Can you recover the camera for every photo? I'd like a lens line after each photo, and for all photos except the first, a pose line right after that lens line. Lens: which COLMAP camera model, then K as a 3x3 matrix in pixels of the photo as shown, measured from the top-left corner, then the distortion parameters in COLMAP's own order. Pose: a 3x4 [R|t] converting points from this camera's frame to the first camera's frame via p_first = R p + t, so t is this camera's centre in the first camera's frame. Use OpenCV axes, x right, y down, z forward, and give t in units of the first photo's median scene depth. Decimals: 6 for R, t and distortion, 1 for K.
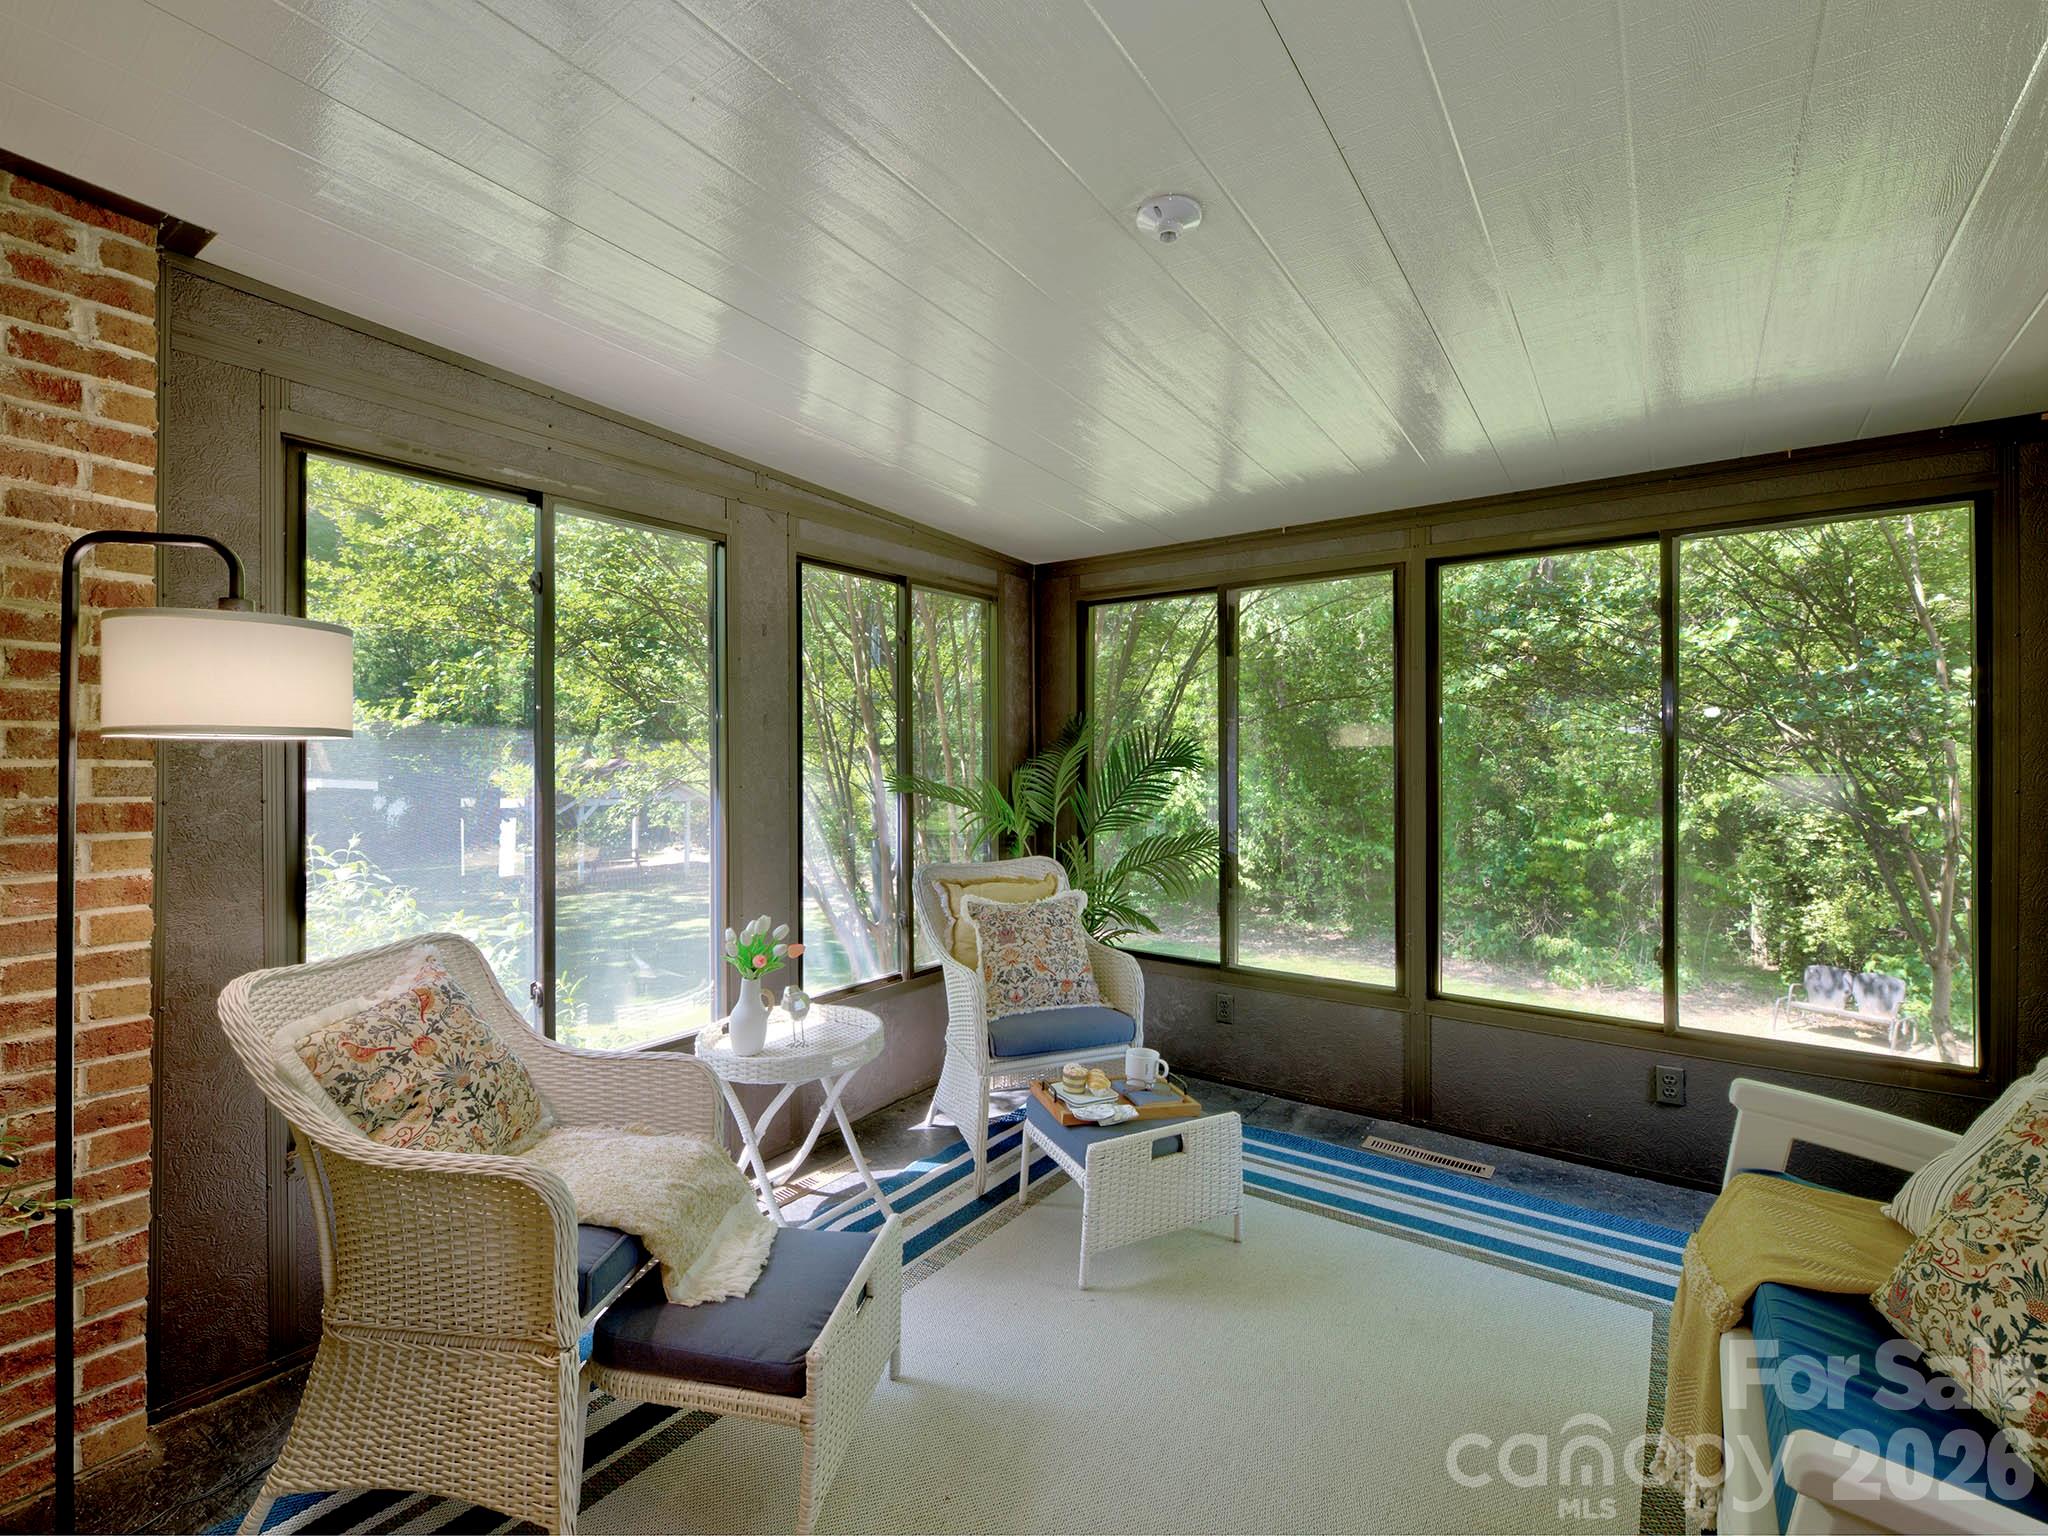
lens RADIAL K [[911.9, 0, 1016.3], [0, 911.9, 761.4], [0, 0, 1]] dist [0.002547, -0.002280]
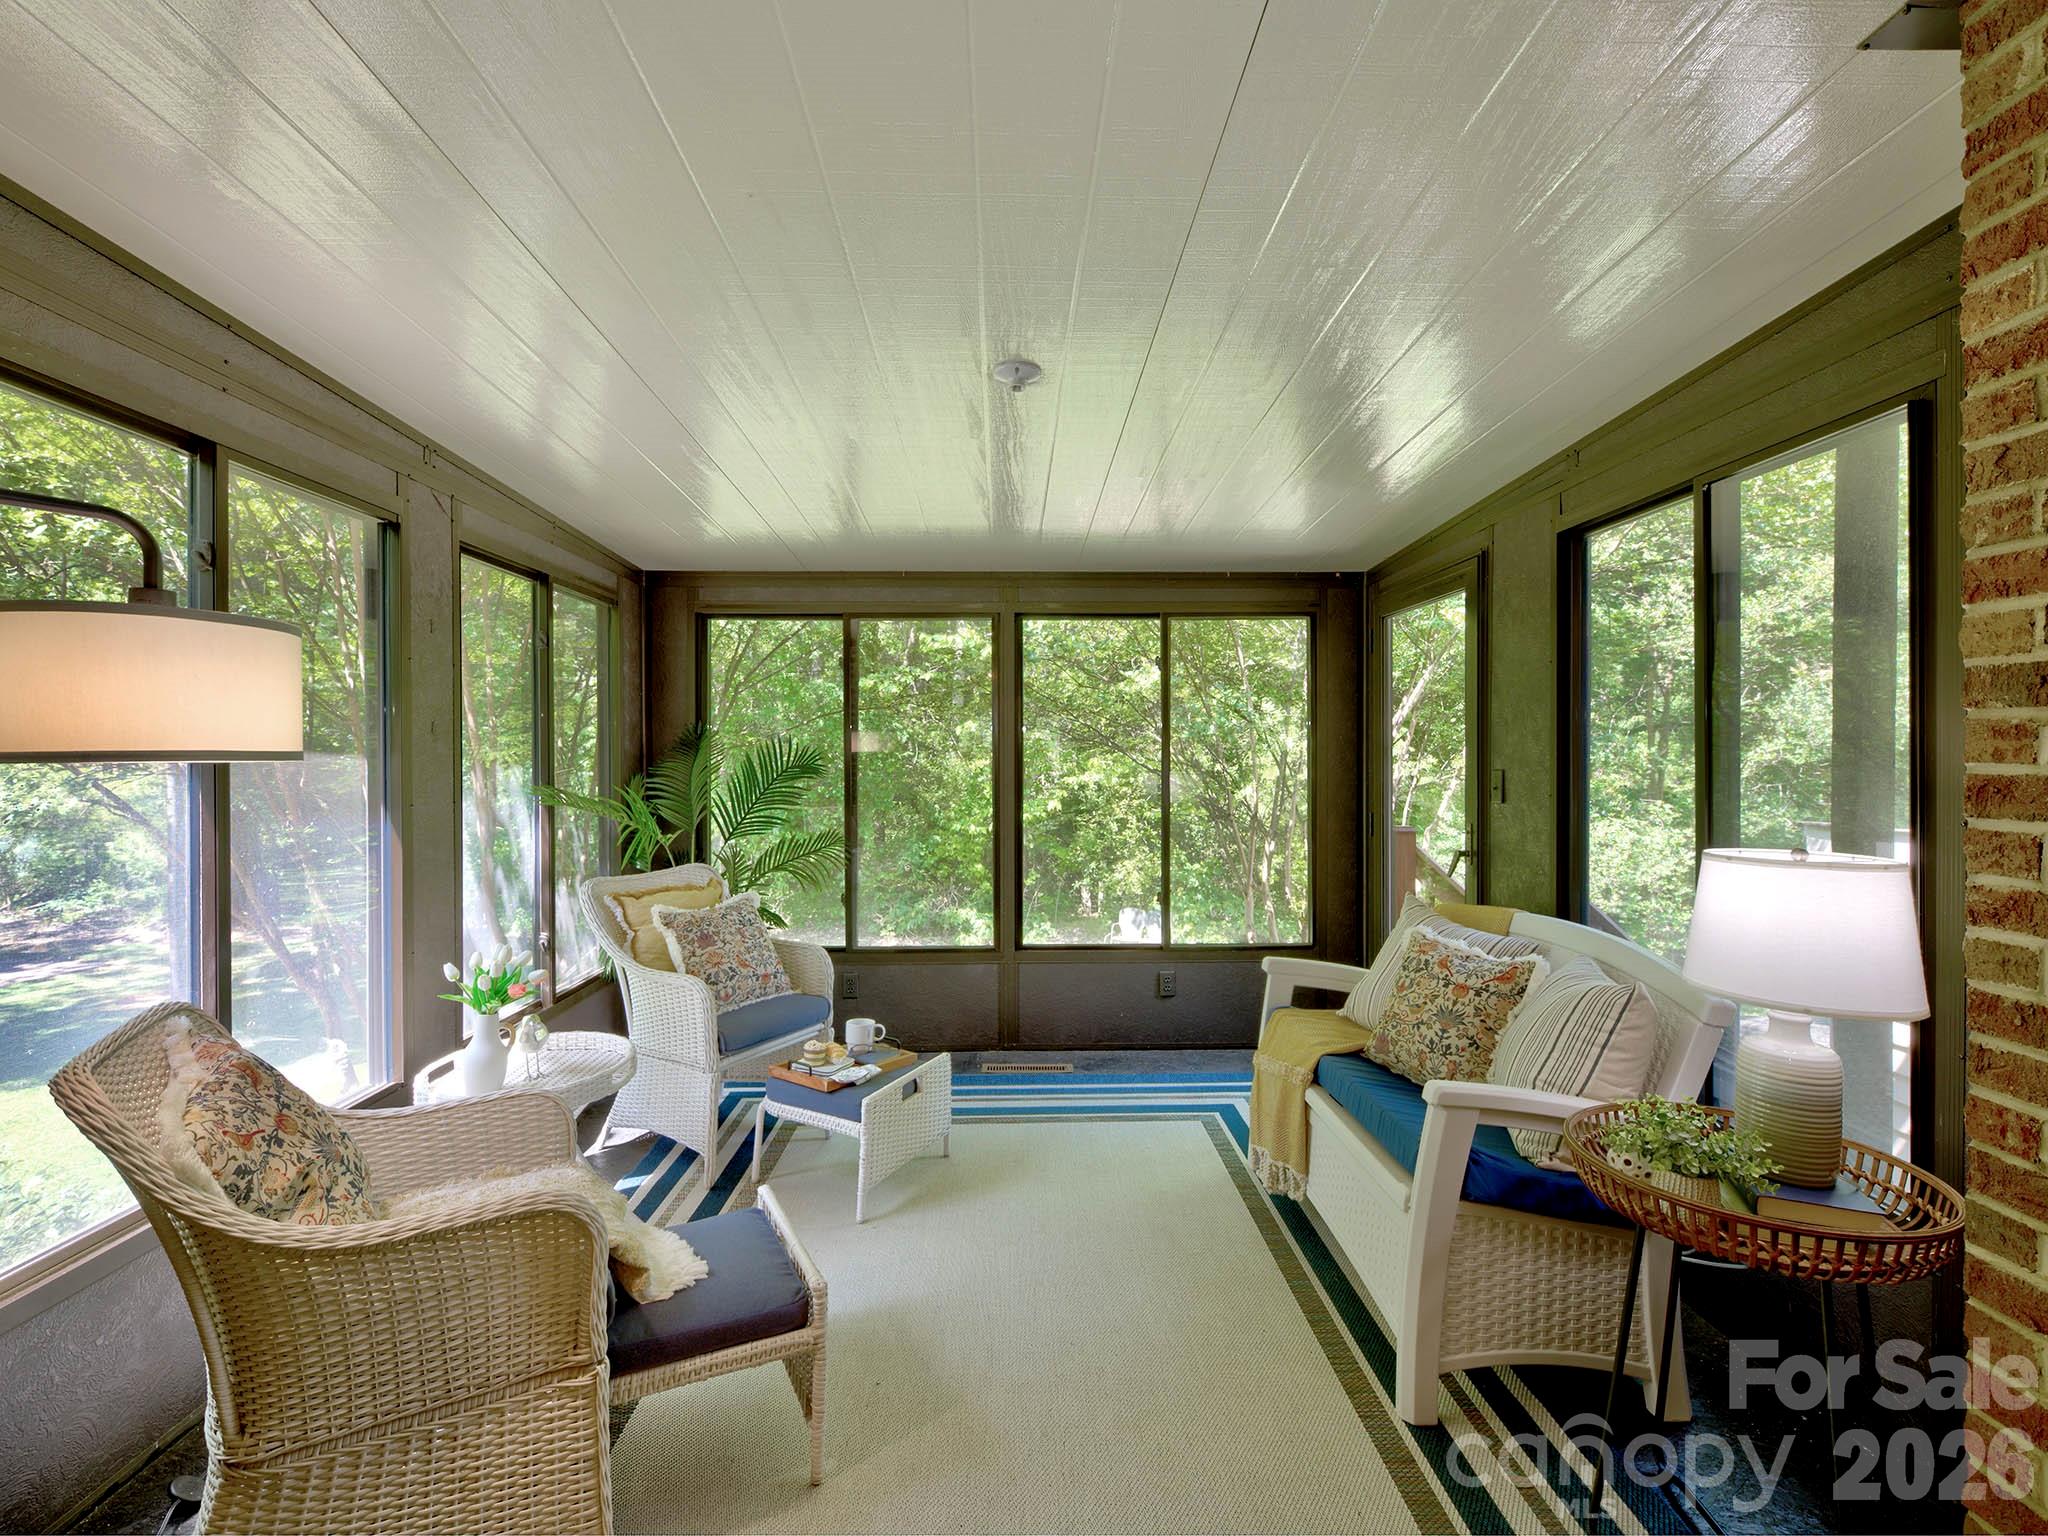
lens RADIAL K [[911.9, 0, 1020.3], [0, 911.9, 764.1], [0, 0, 1]] dist [0.002547, -0.002280]
pose [[0.799562, -0.006609, 0.600547, -0.352504], [0.004960, 0.999978, 0.004401, -0.012129], [-0.600562, -0.000540, 0.799578, -0.046698]]
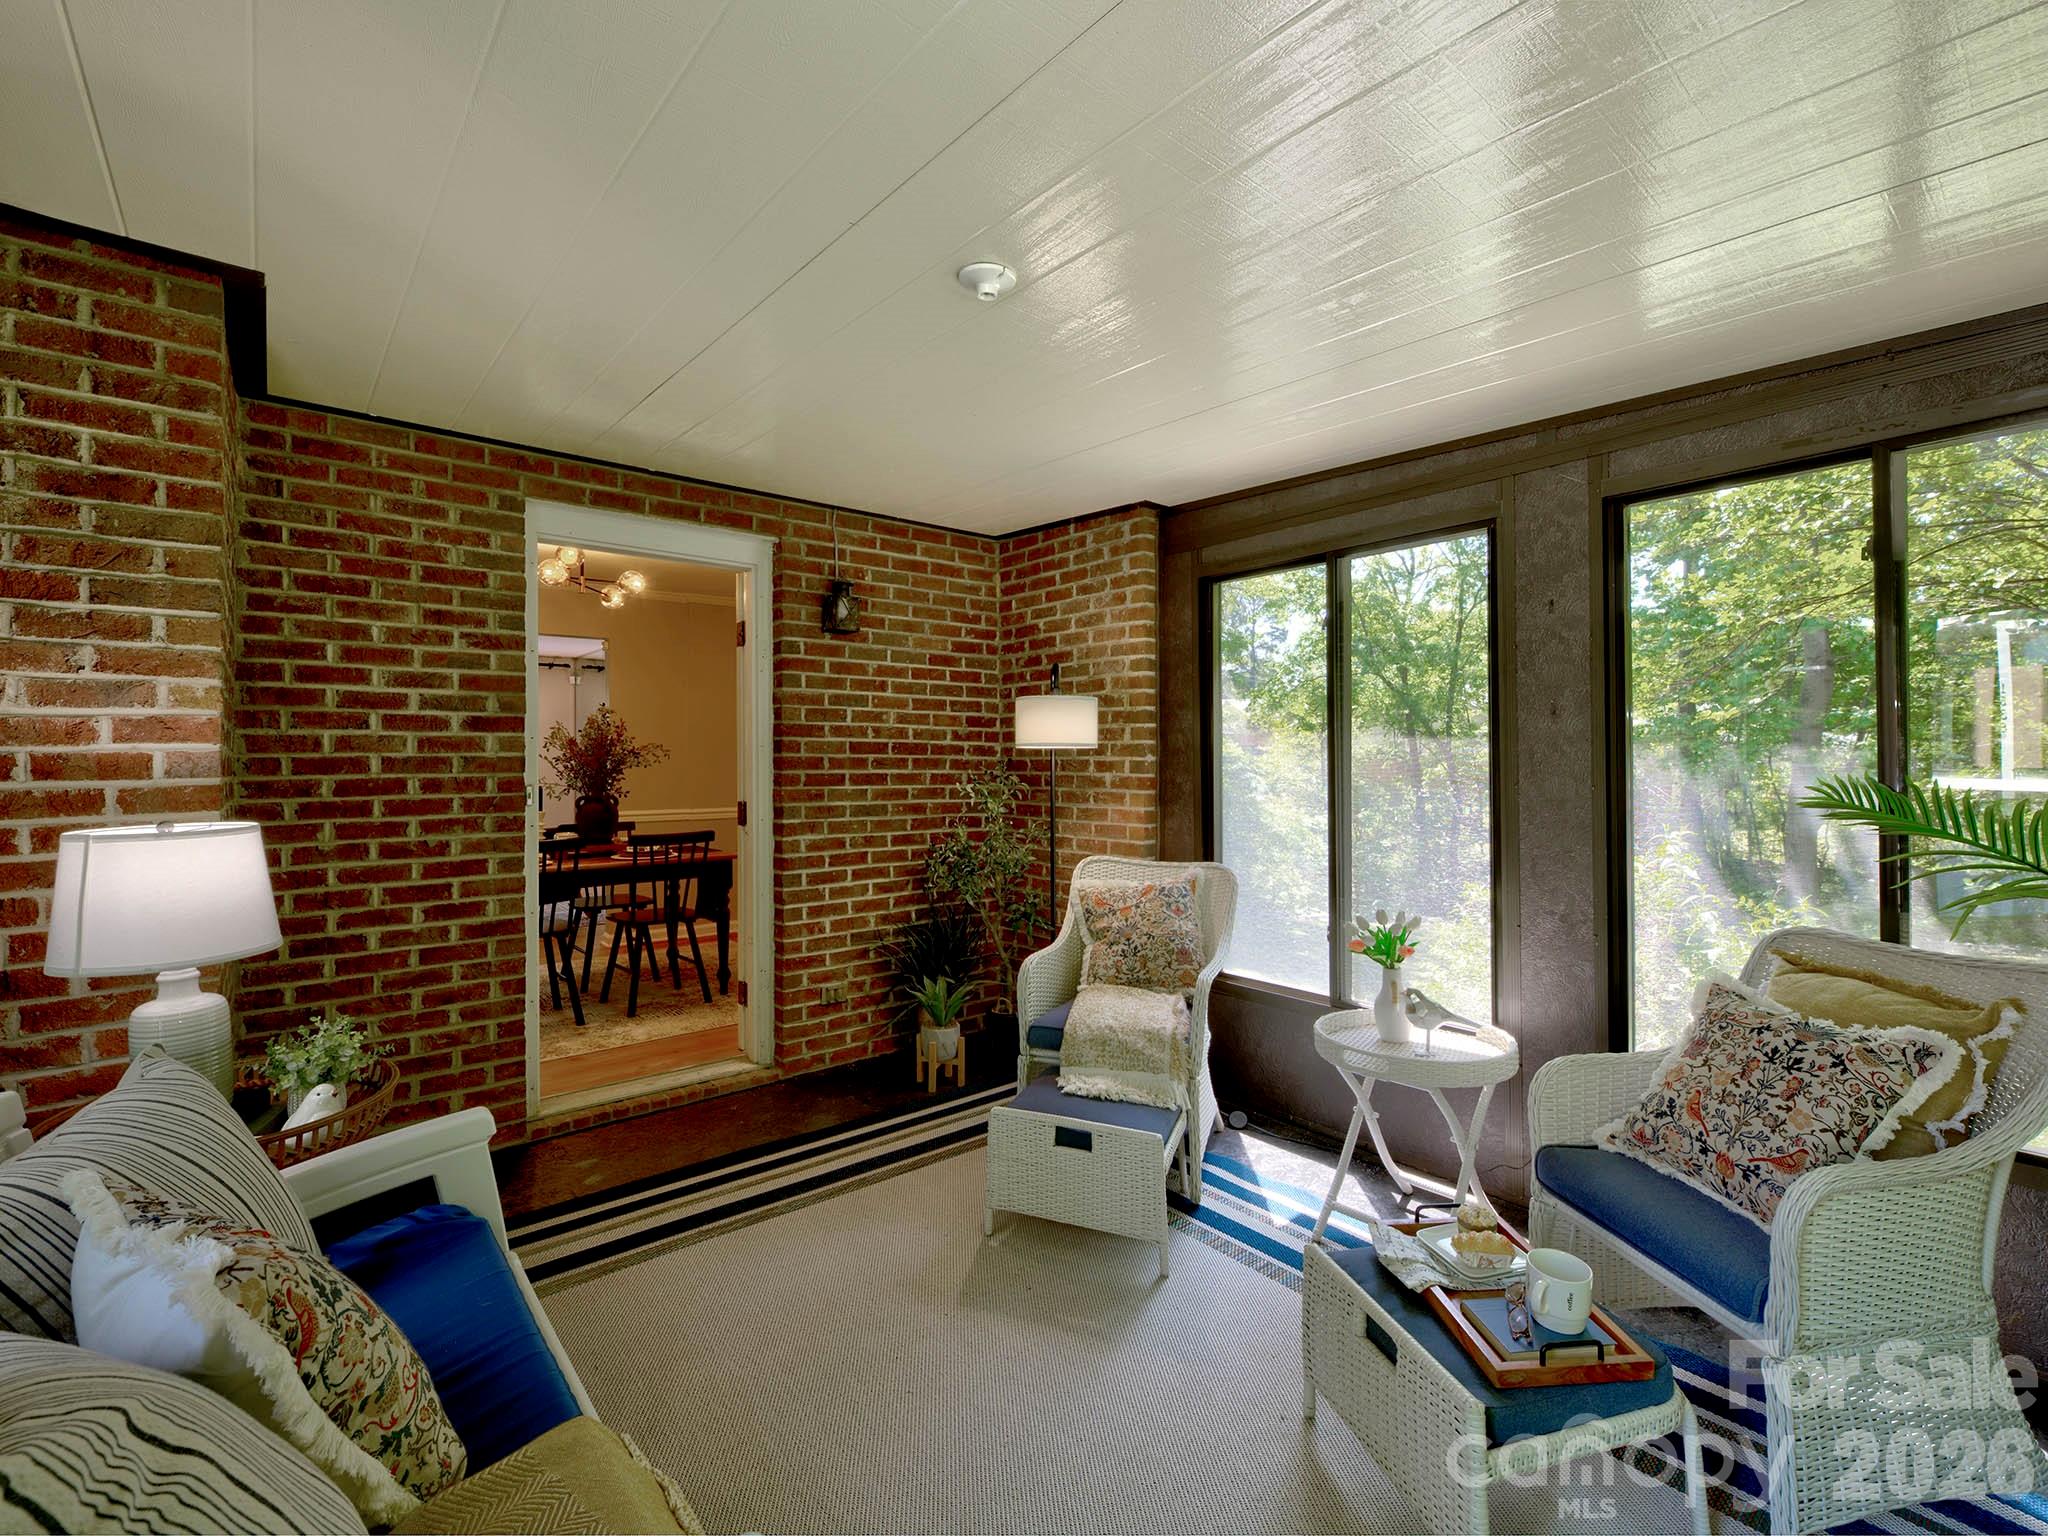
lens RADIAL K [[911.9, 0, 1022.1], [0, 911.9, 758.5], [0, 0, 1]] dist [0.002547, -0.002280]
pose [[-0.247987, 0.004951, -0.968751, 0.695908], [0.004798, 0.999981, 0.003883, -0.004185], [0.968751, -0.003685, -0.248006, 0.728258]]
